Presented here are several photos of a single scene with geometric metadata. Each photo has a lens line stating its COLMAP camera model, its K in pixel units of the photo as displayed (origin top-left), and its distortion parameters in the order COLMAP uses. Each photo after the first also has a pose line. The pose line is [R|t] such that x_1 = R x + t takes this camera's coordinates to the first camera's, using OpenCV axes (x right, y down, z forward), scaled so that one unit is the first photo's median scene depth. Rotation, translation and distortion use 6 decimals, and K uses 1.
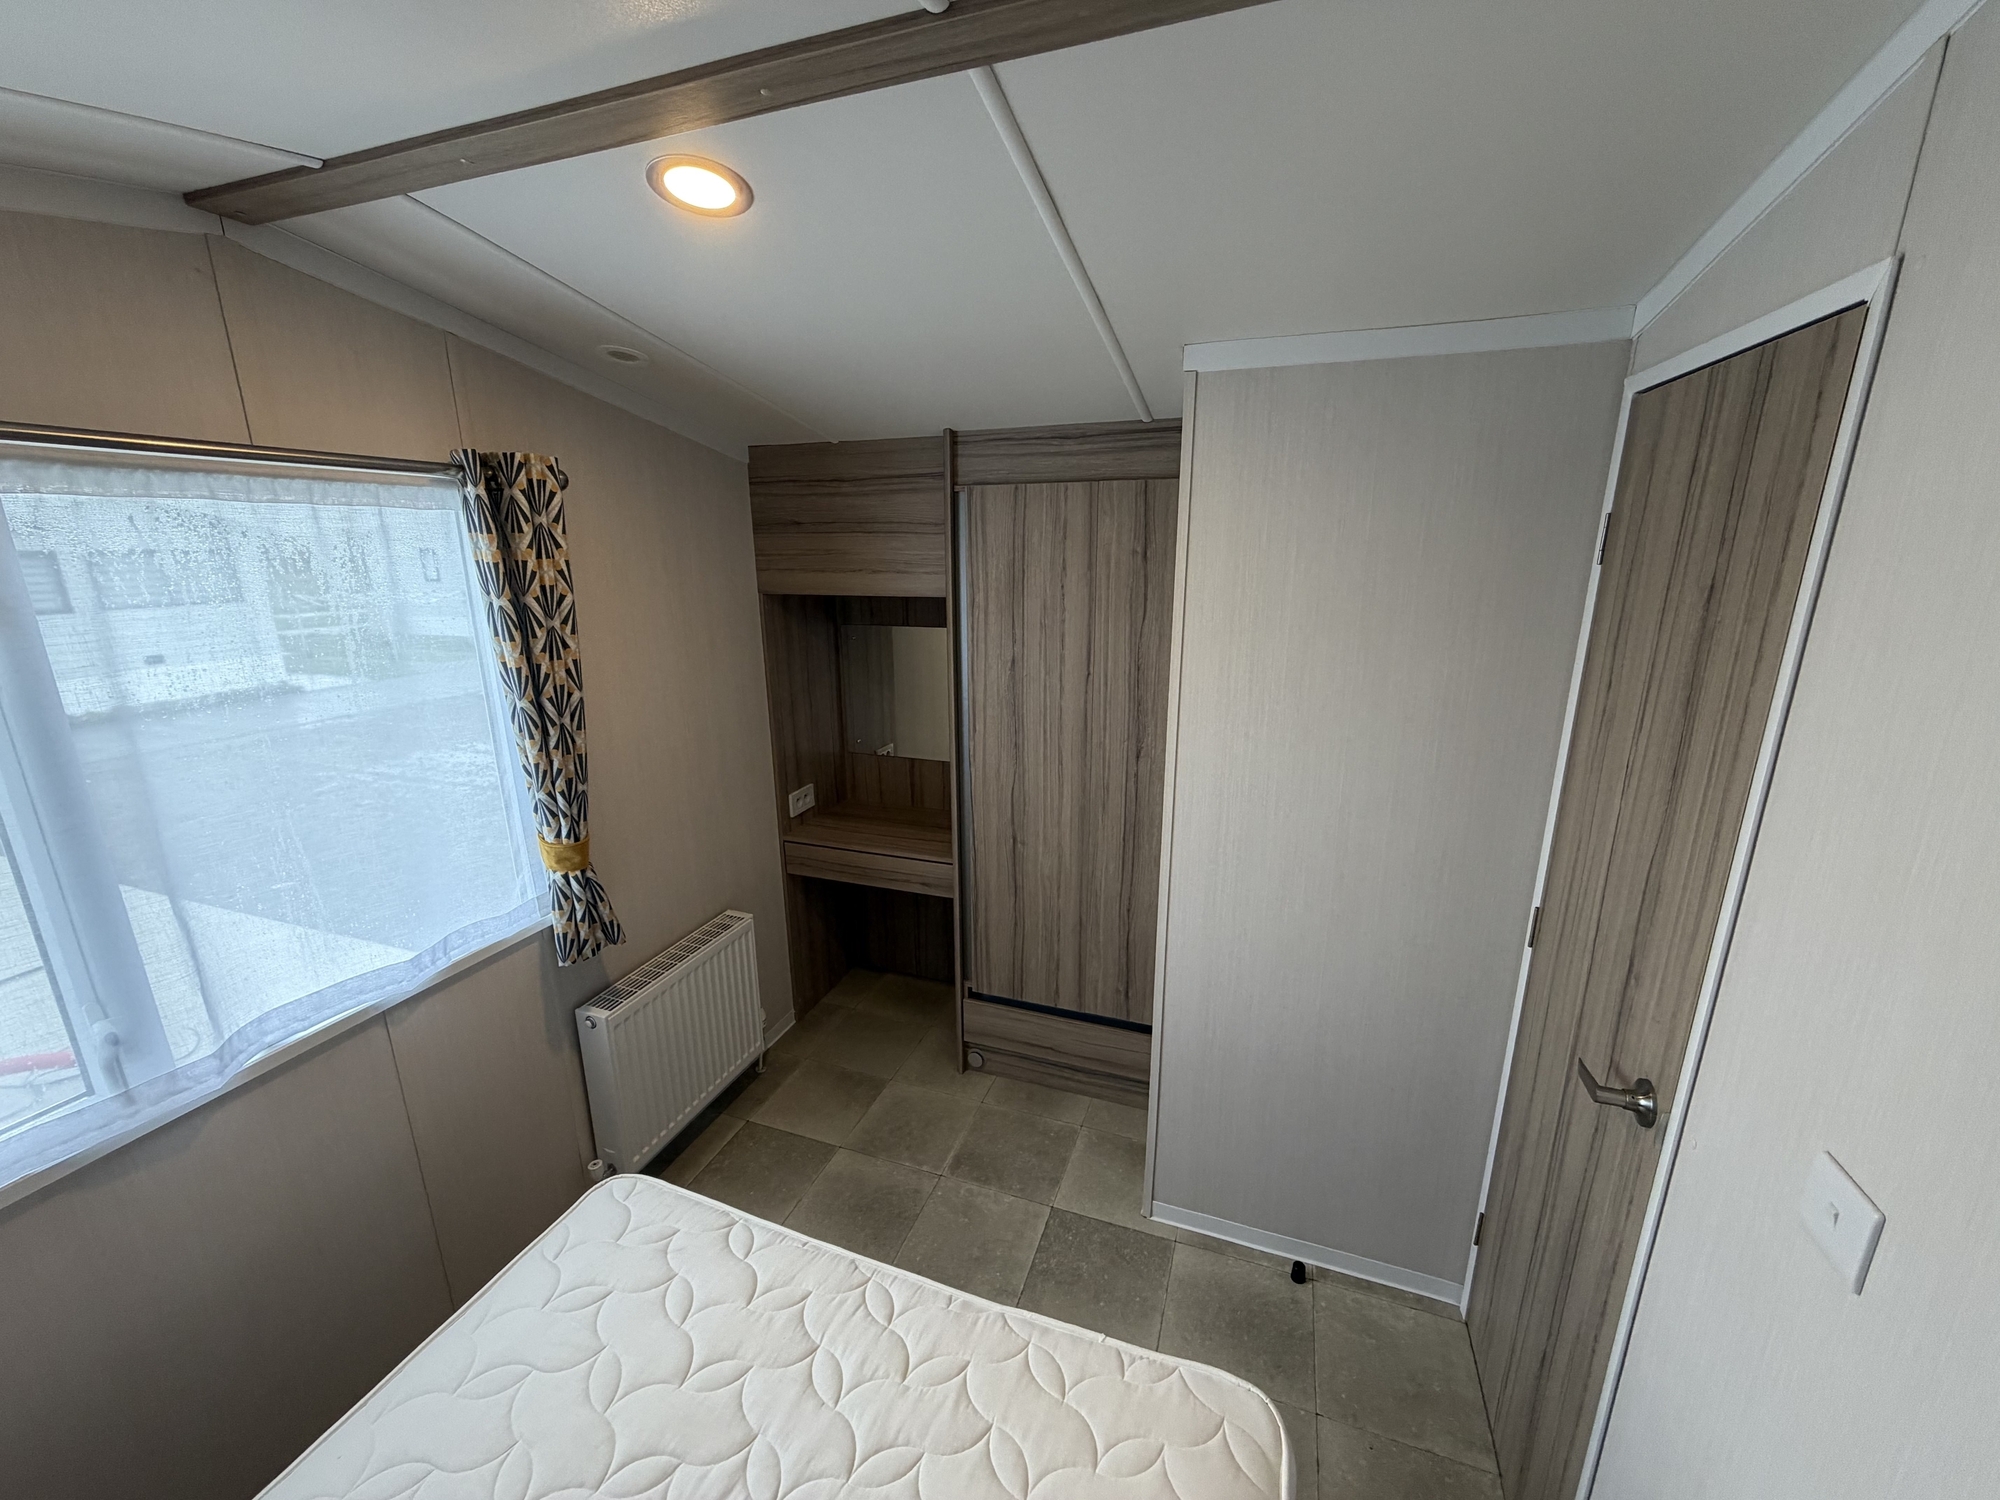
lens RADIAL K [[795.3, 0, 995.9], [0, 795.3, 747.1], [0, 0, 1]] dist [-0.002321, 0.000680]
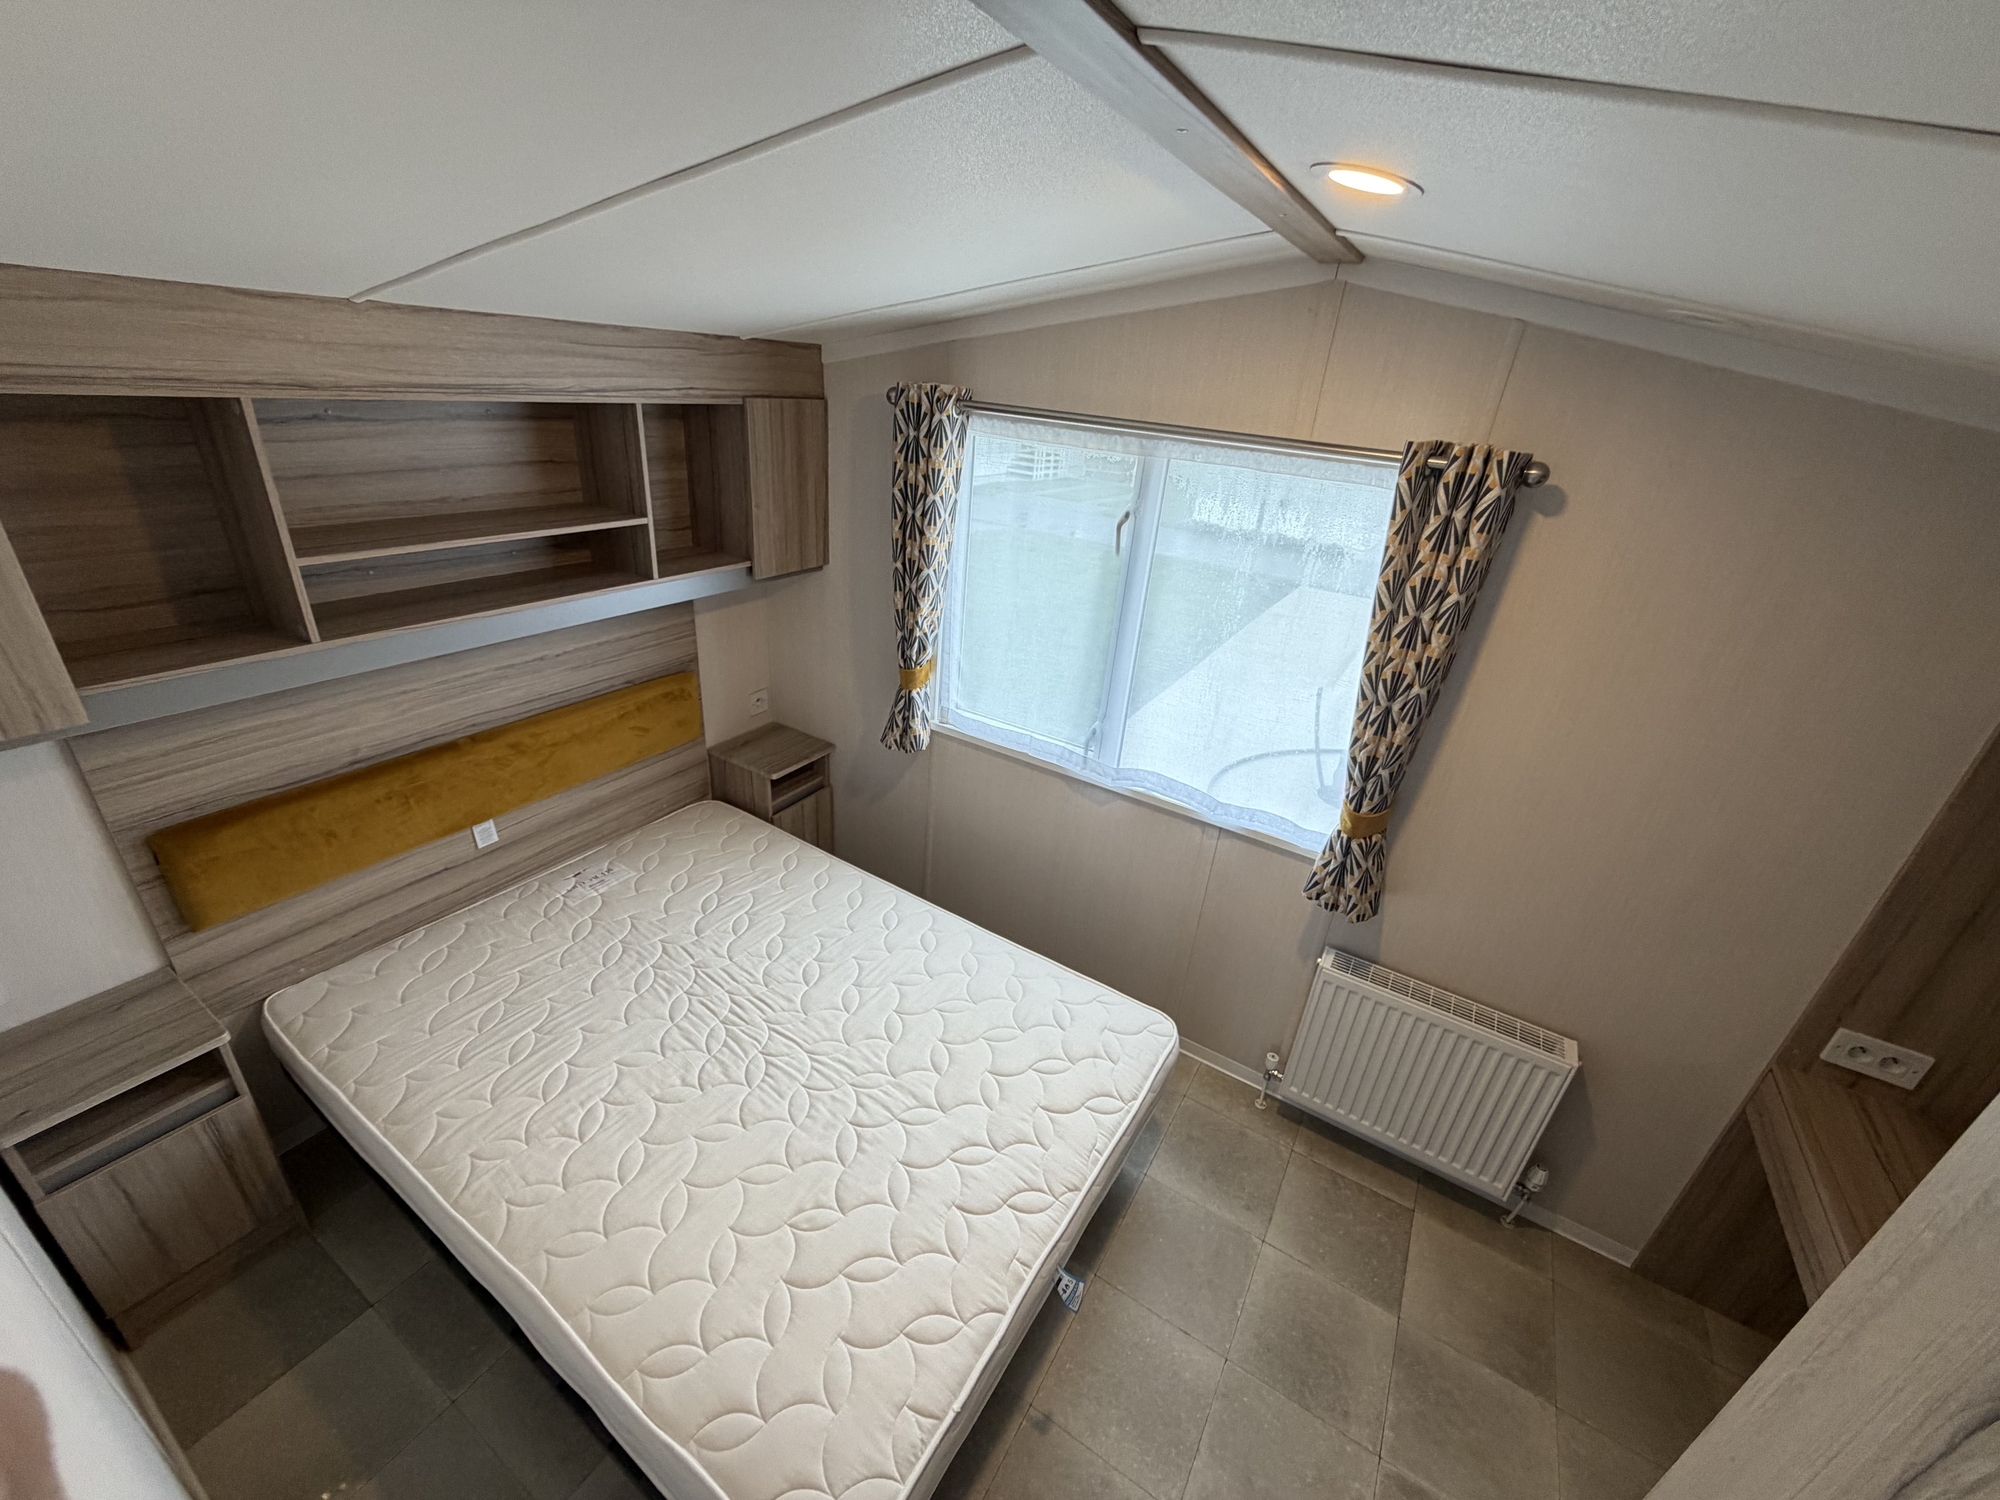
lens RADIAL K [[795.3, 0, 996.6], [0, 795.3, 749.9], [0, 0, 1]] dist [-0.002321, 0.000680]
pose [[-0.193870, 0.421208, -0.886001, 0.493080], [-0.322626, 0.825527, 0.463053, -0.300114], [0.926459, 0.375620, -0.024152, 0.578944]]
